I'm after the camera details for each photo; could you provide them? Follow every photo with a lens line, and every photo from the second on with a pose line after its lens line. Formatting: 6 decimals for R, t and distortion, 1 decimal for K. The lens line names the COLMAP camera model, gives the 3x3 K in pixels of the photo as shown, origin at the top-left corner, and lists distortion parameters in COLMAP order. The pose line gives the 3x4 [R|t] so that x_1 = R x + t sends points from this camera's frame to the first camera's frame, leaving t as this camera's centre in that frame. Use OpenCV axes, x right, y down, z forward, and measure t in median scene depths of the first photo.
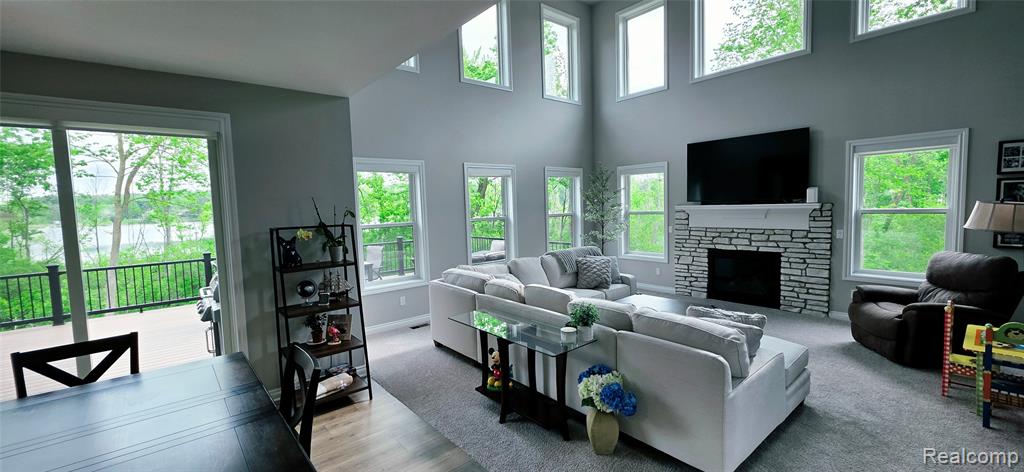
lens RADIAL K [[409.4, 0, 512.0], [0, 409.4, 236.0], [0, 0, 1]] dist [0.002444, 0.000266]
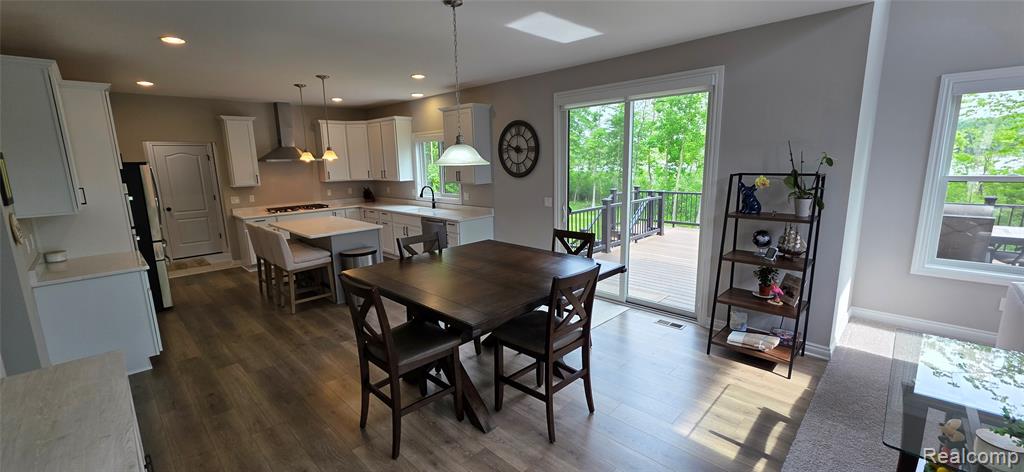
lens RADIAL K [[409.4, 0, 512.0], [0, 409.4, 236.0], [0, 0, 1]] dist [0.002444, 0.000266]
pose [[0.095077, 0.213045, -0.972405, 0.297813], [-0.057737, 0.976366, 0.208268, -0.034629], [0.993794, 0.036342, 0.105130, 0.243491]]
